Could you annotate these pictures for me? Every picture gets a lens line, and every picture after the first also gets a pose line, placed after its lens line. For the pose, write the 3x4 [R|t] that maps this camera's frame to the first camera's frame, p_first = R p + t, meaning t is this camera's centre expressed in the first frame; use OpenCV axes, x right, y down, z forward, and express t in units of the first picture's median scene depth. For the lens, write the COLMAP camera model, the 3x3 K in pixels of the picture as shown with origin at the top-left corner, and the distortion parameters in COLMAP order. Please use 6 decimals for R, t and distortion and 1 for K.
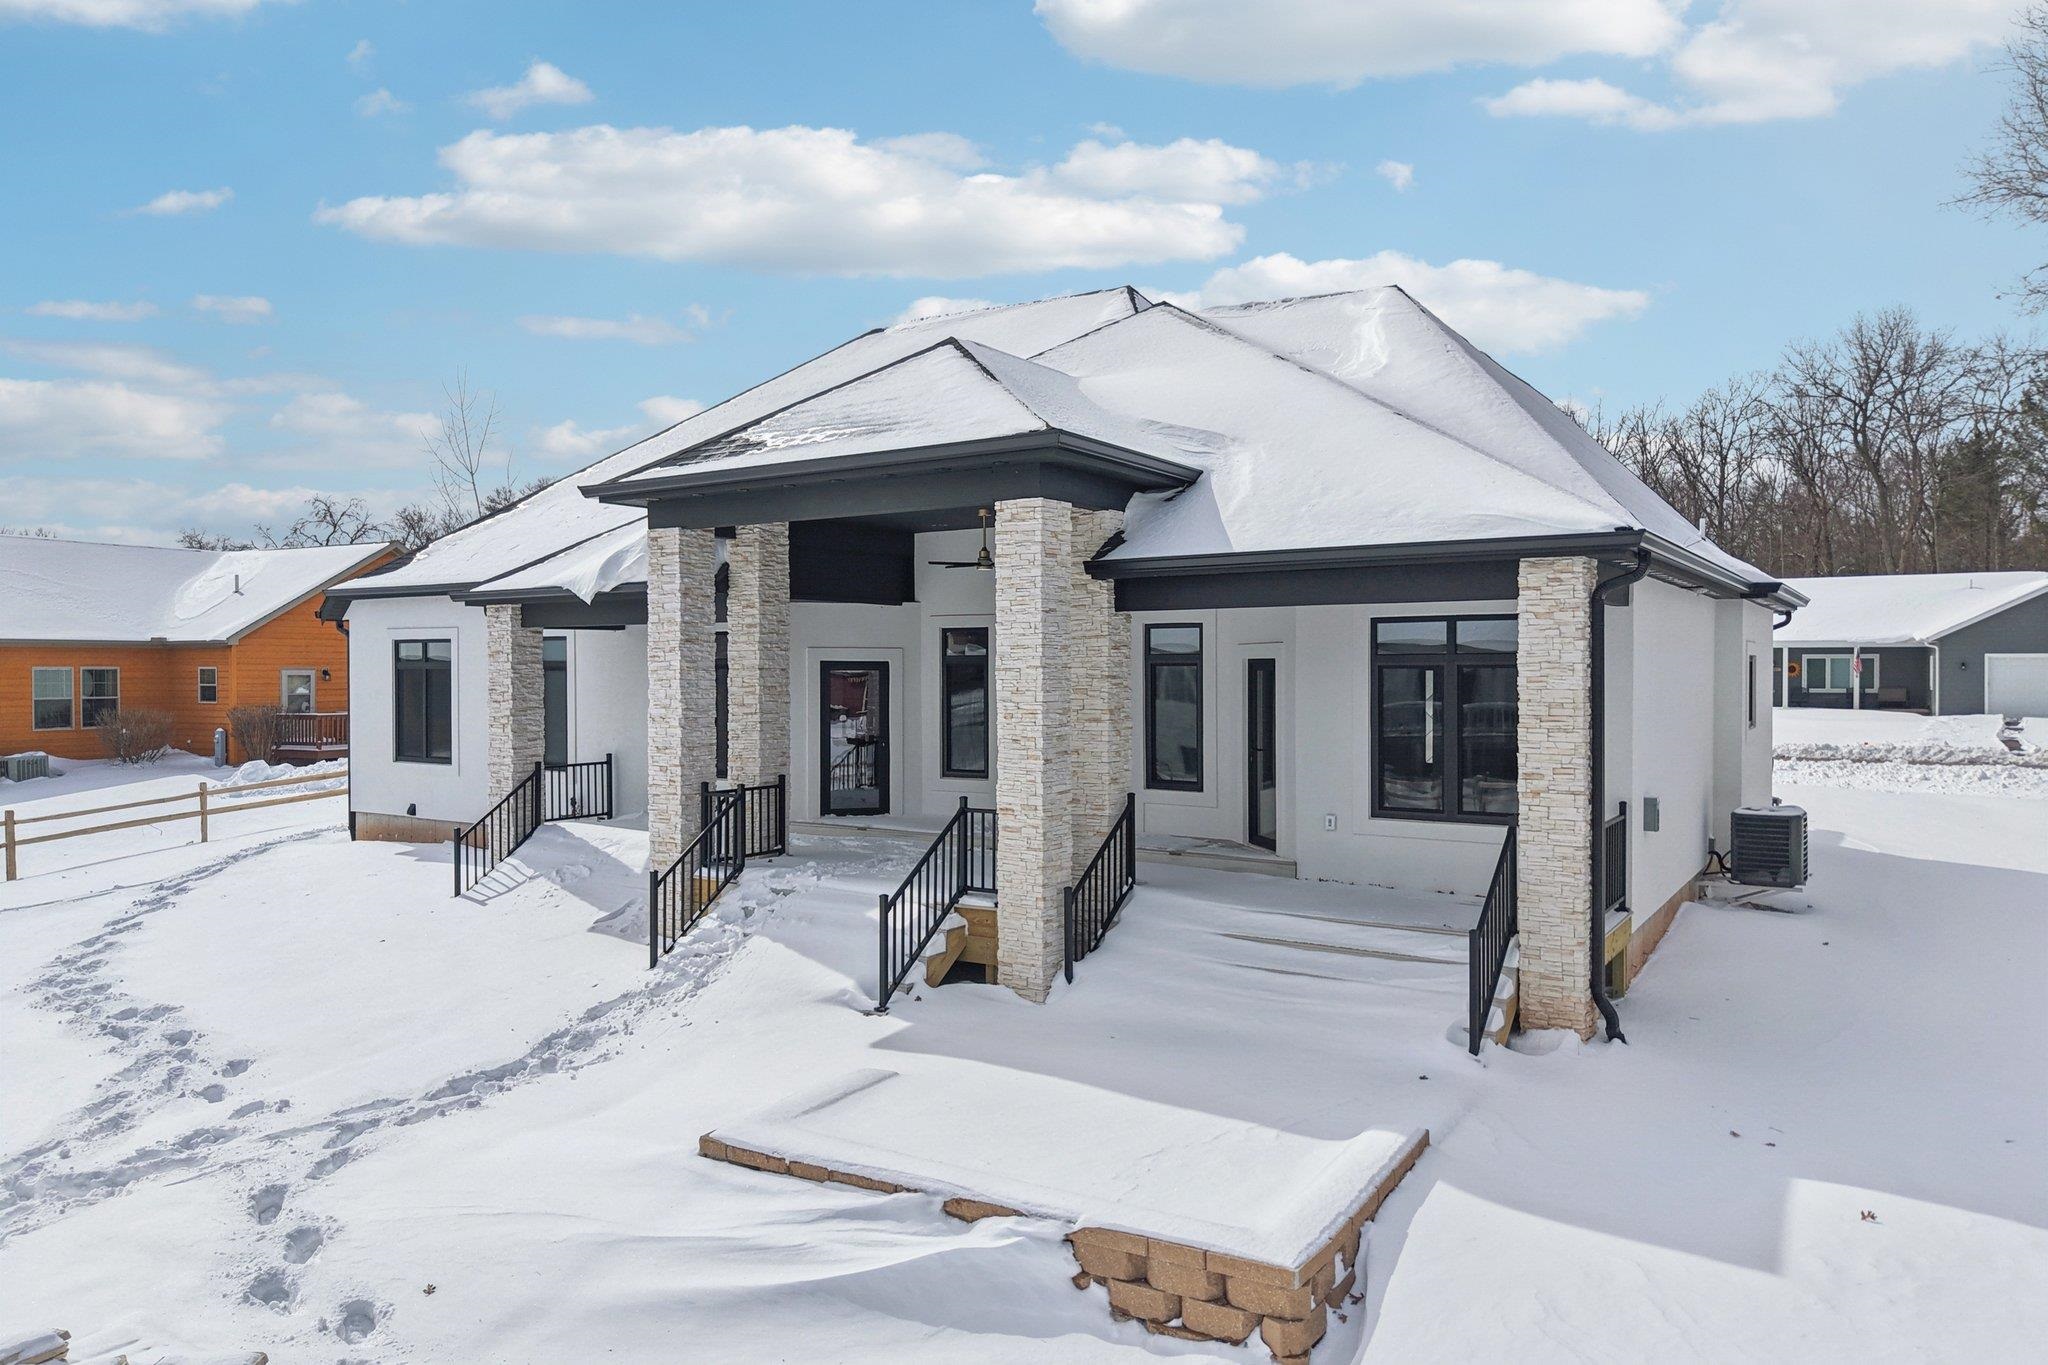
lens RADIAL K [[1379.2, 0, 1024.0], [0, 1379.2, 682.5], [0, 0, 1]] dist [0.001109, -0.001164]
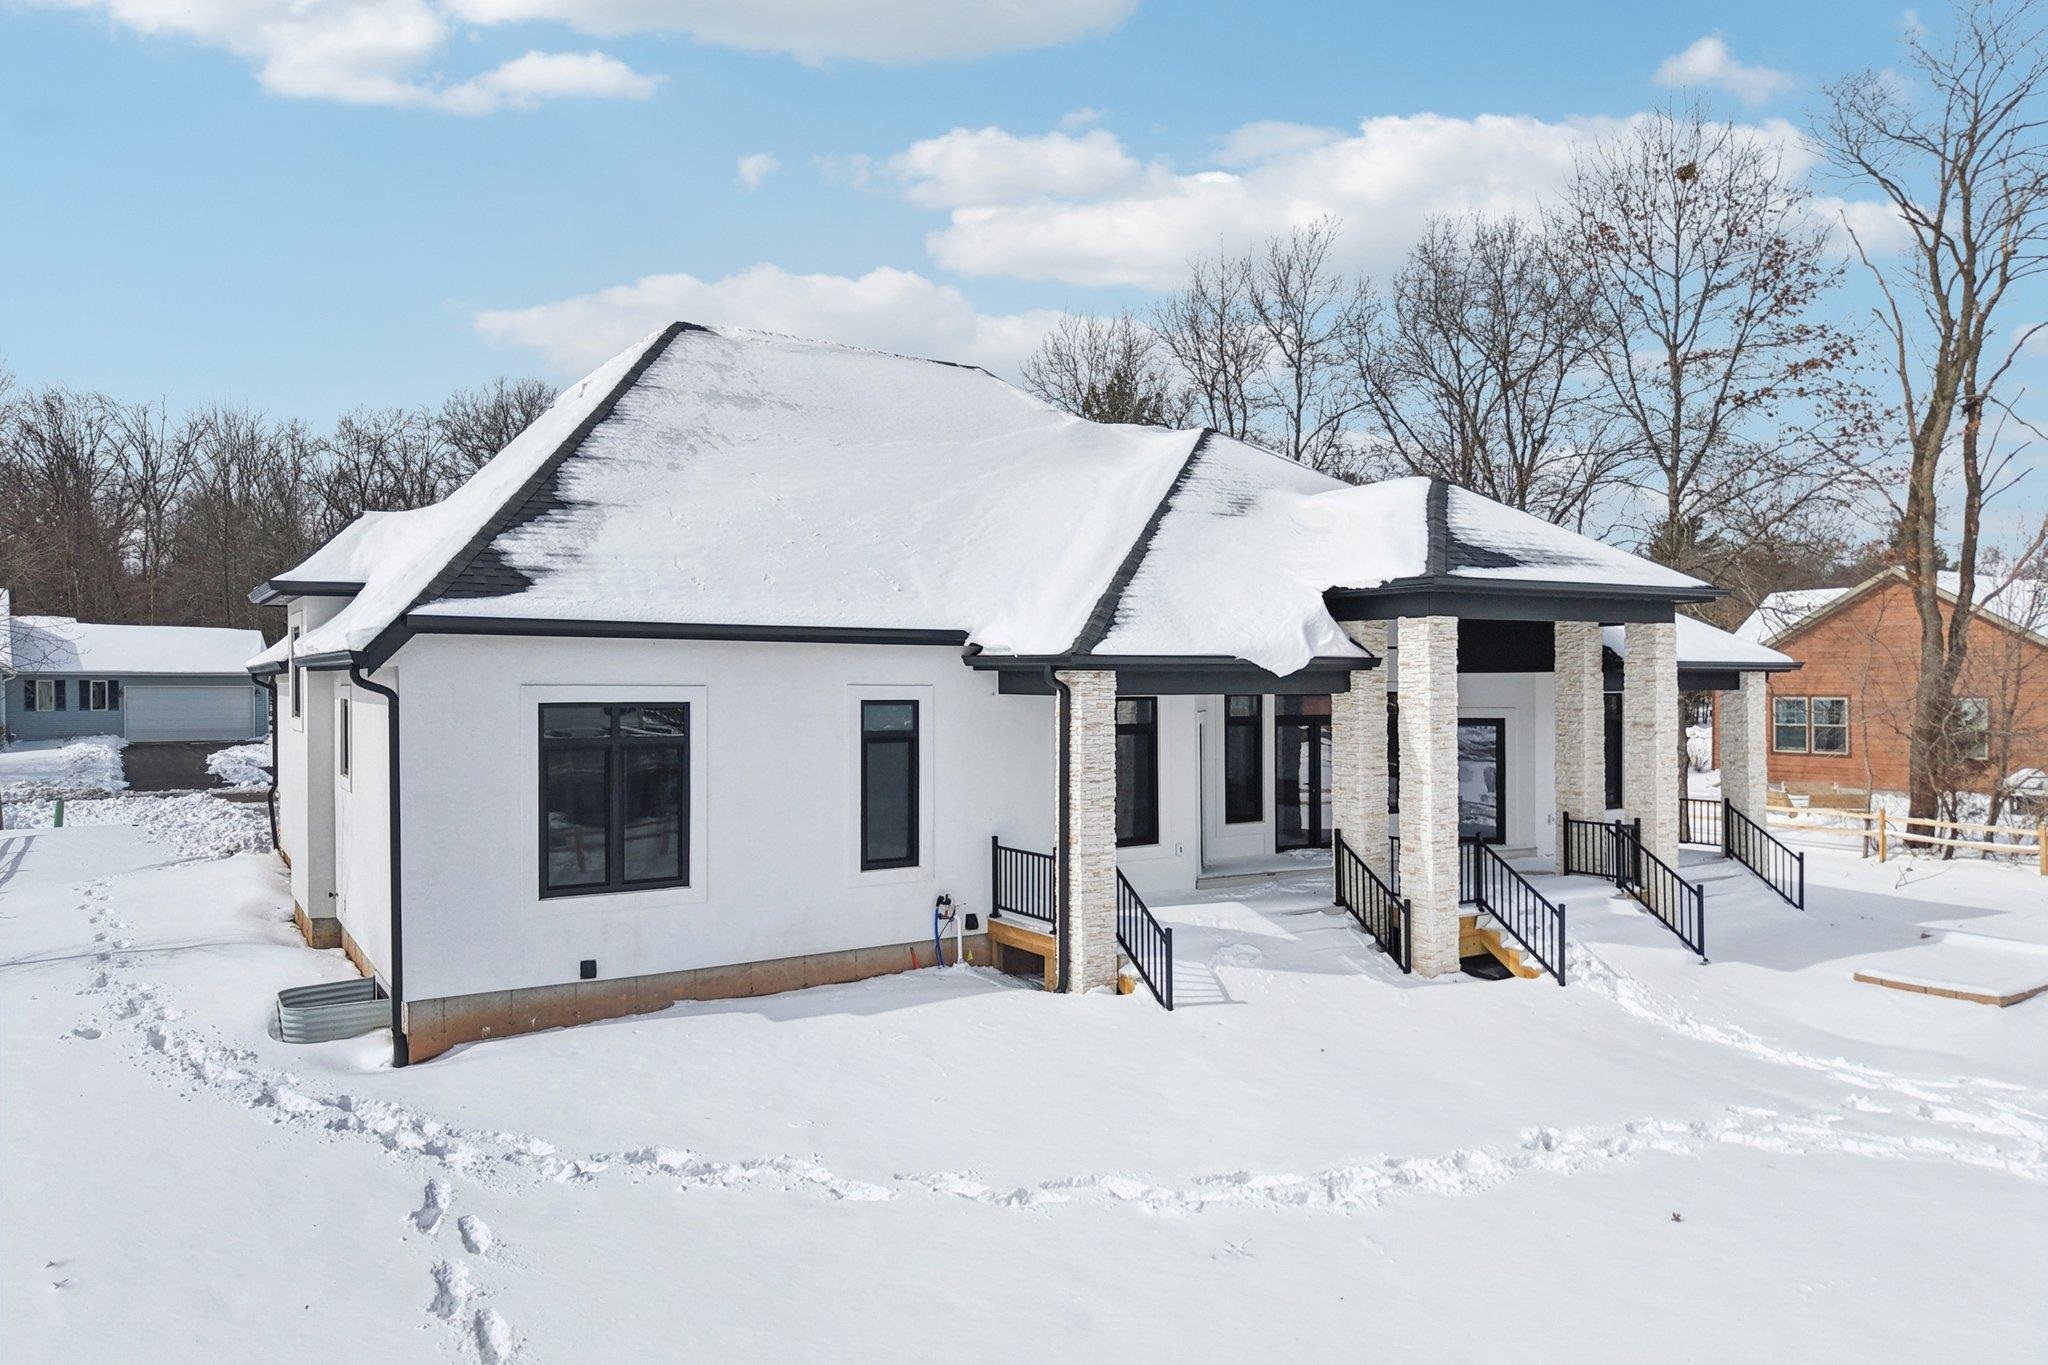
lens RADIAL K [[1379.2, 0, 1024.0], [0, 1379.2, 682.5], [0, 0, 1]] dist [0.001109, -0.001164]
pose [[0.405238, 0.007474, 0.914181, -1.742524], [0.015263, 0.999772, -0.014940, -0.053032], [-0.914084, 0.020008, 0.405032, 1.009425]]
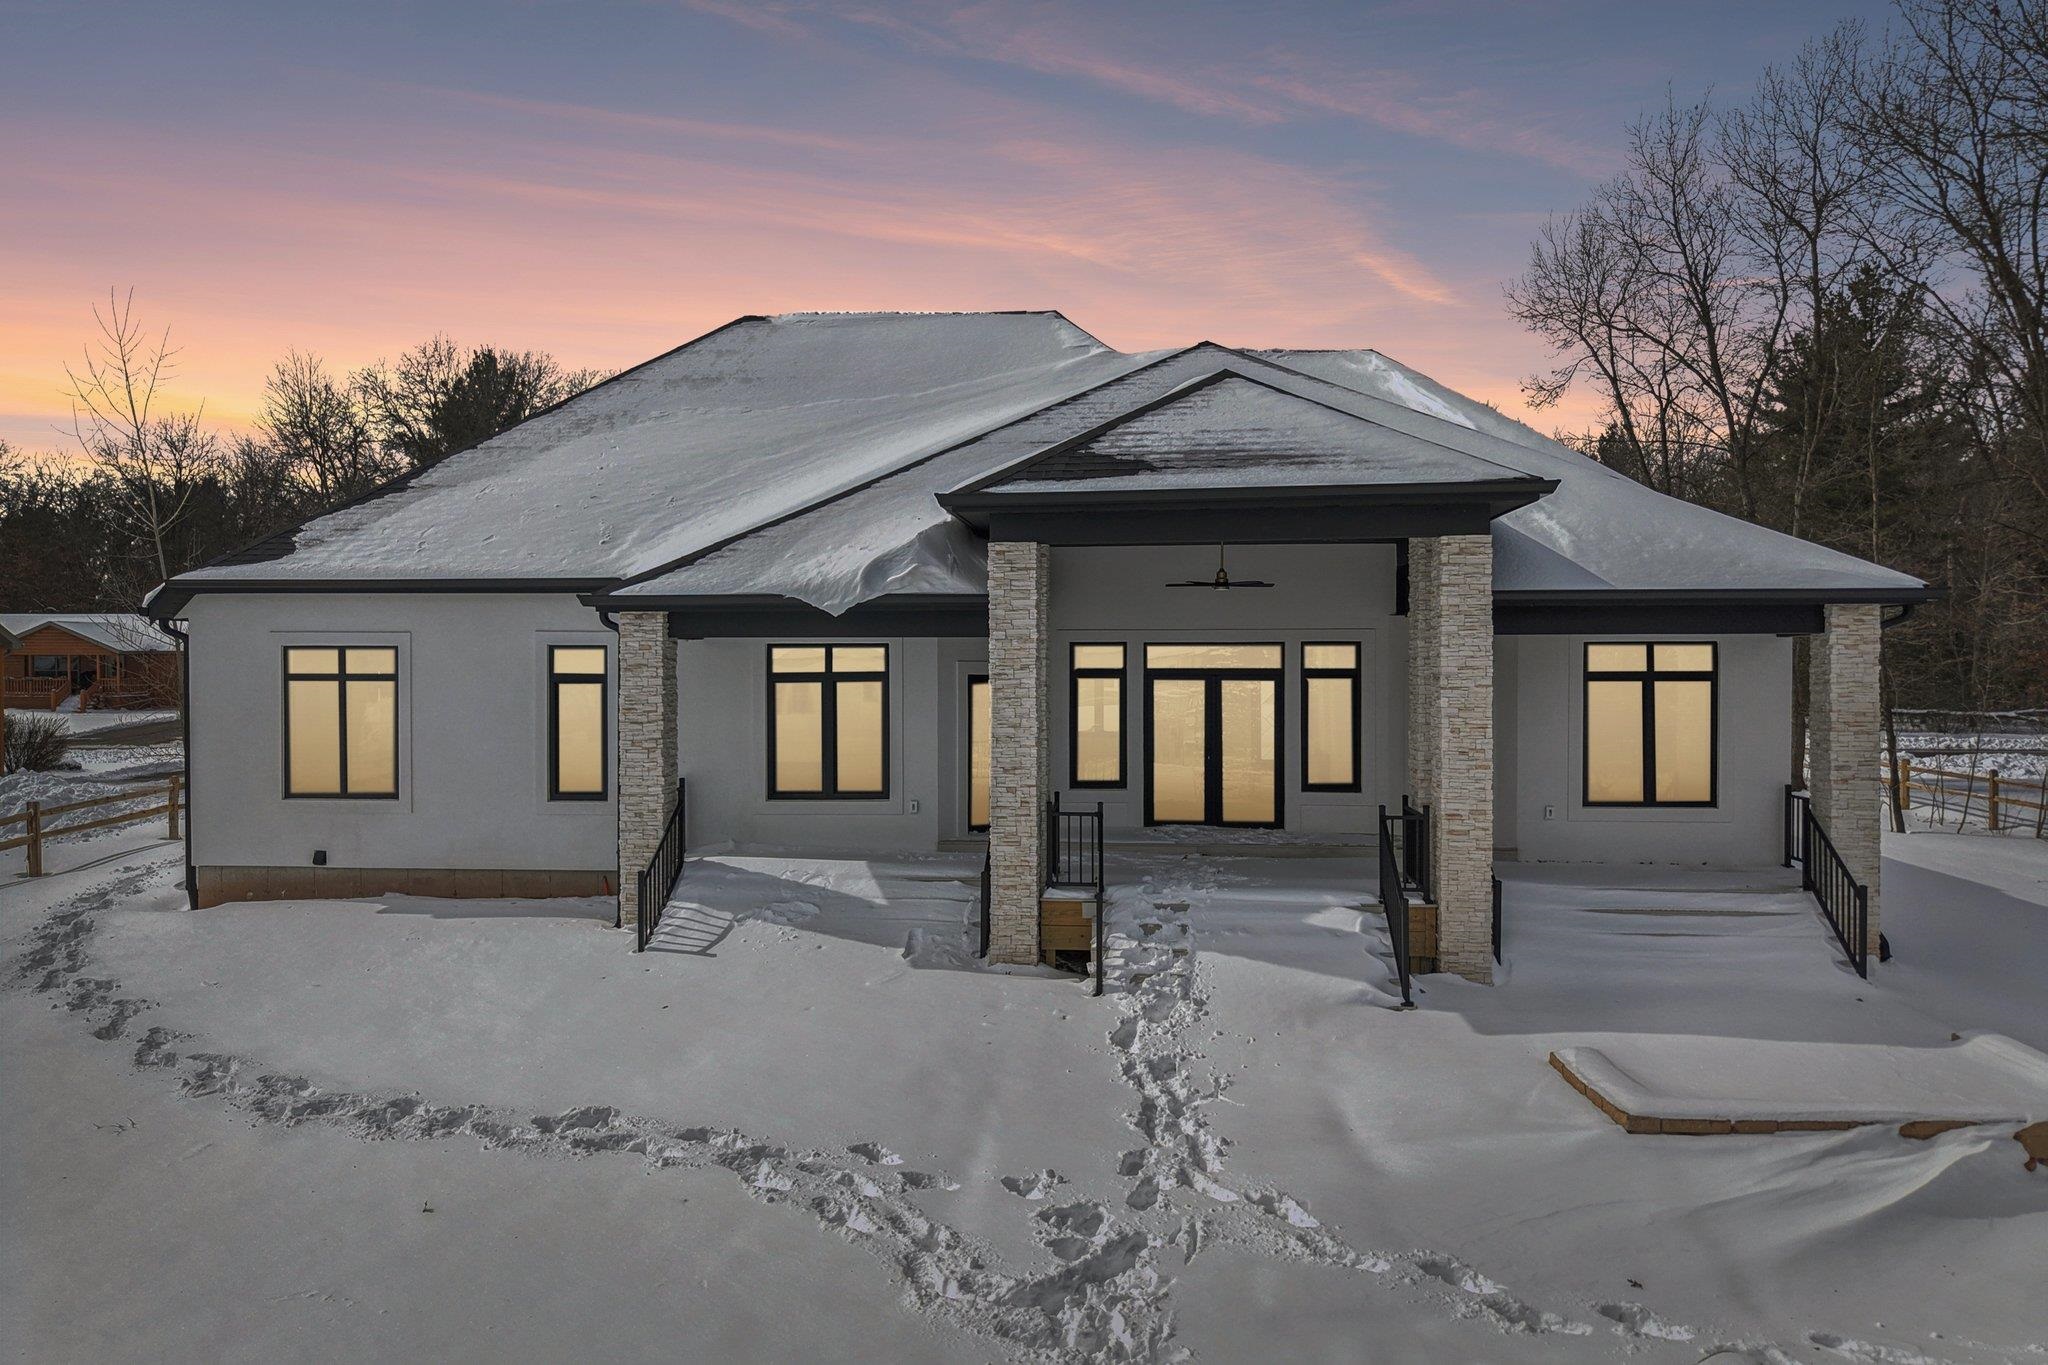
lens RADIAL K [[1391.3, 0, 1023.0], [0, 1391.3, 656.3], [0, 0, 1]] dist [-0.005561, 0.000817]
pose [[0.884607, 0.004407, 0.466316, -0.841799], [0.004312, 0.999835, -0.017629, -0.016950], [-0.466317, 0.017606, 0.884442, 0.163616]]
